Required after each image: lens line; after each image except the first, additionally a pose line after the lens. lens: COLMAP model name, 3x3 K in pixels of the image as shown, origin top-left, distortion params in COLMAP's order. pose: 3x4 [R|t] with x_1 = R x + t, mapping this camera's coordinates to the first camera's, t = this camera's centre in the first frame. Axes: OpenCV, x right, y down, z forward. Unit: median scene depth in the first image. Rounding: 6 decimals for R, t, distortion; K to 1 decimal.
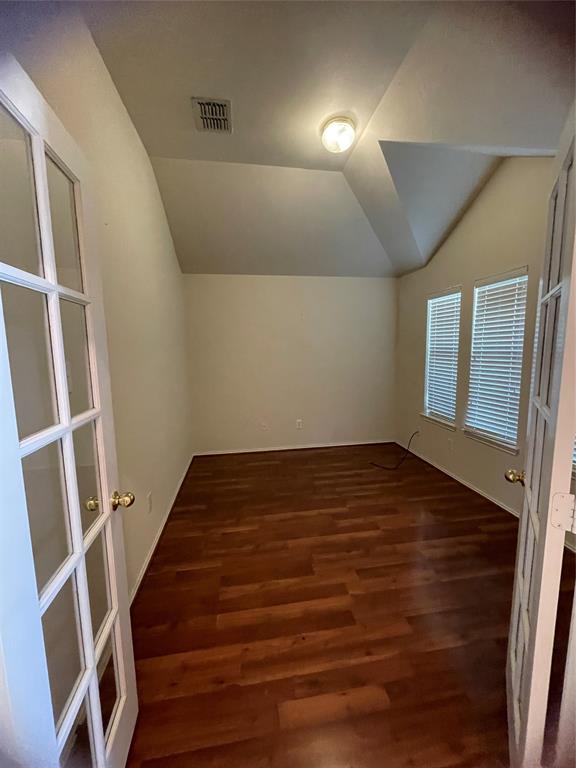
lens RADIAL K [[309.7, 0, 286.1], [0, 309.7, 384.0], [0, 0, 1]] dist [0.000361, -0.000643]
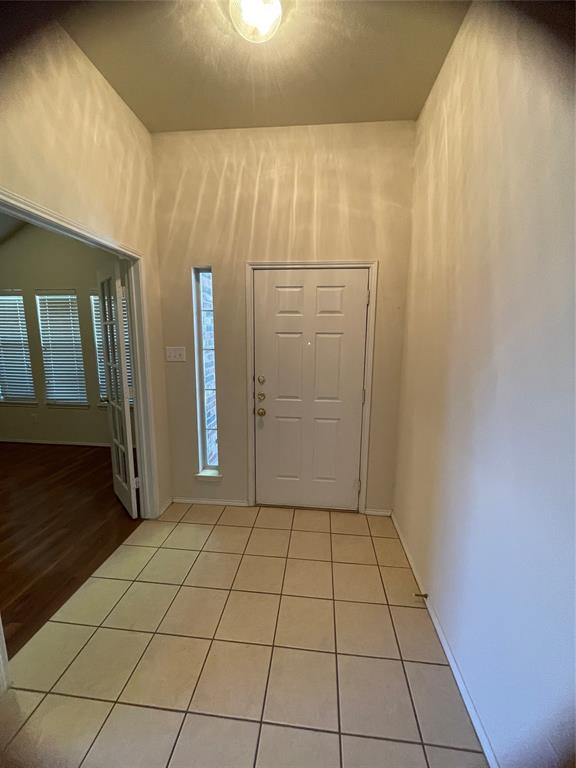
lens RADIAL K [[309.7, 0, 287.3], [0, 309.7, 382.3], [0, 0, 1]] dist [0.000361, -0.000643]
pose [[0.260710, -0.128567, 0.956818, -0.422881], [0.106224, 0.988896, 0.103934, 0.033257], [-0.959556, 0.074540, 0.271472, -0.361171]]
